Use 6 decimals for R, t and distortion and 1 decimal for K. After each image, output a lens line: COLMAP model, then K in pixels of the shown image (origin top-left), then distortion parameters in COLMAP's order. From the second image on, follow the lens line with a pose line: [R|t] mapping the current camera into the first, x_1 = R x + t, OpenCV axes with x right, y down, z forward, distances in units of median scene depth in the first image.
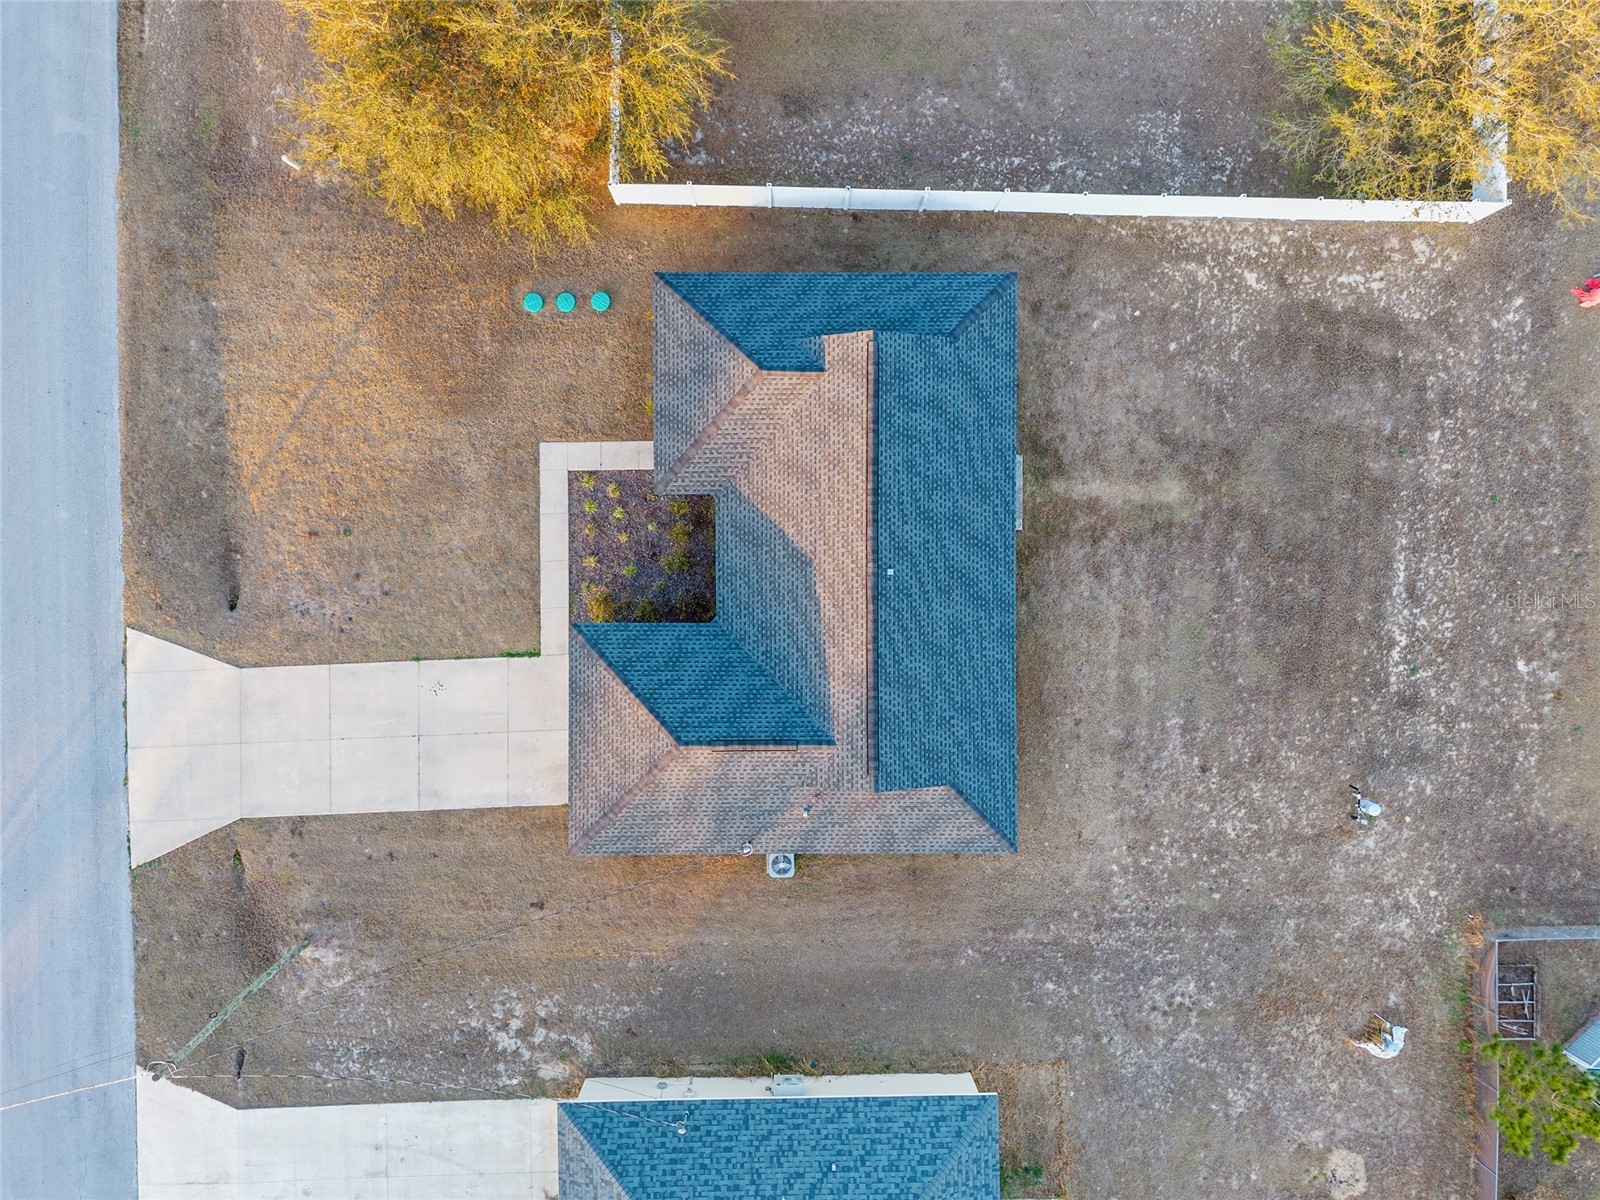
lens RADIAL K [[1067.0, 0, 792.2], [0, 1067.0, 594.2], [0, 0, 1]] dist [0.053197, -0.062625]
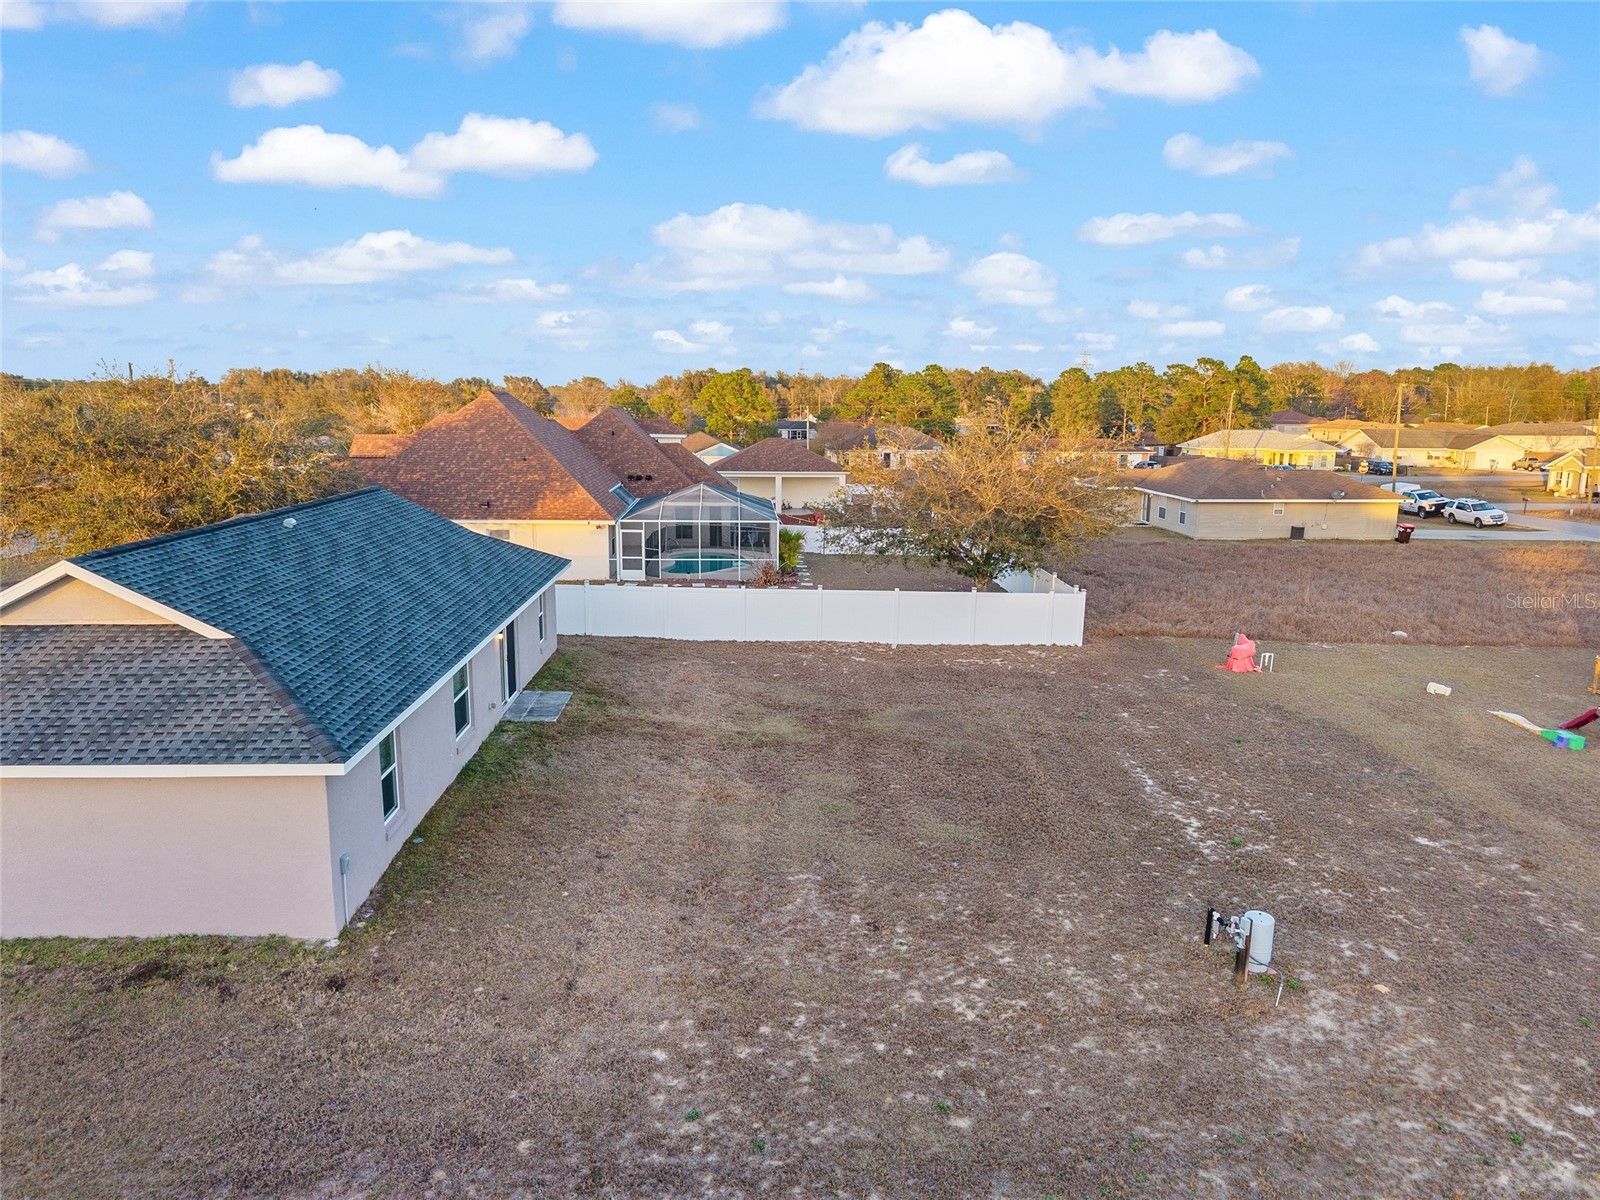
lens RADIAL K [[1053.8, 0, 775.6], [0, 1053.8, 650.2], [0, 0, 1]] dist [-0.001909, -0.003181]
pose [[0.999717, -0.008152, 0.022369, 0.331414], [0.023626, 0.223687, -0.974375, 0.569267], [0.002939, 0.974627, 0.223816, 0.785650]]
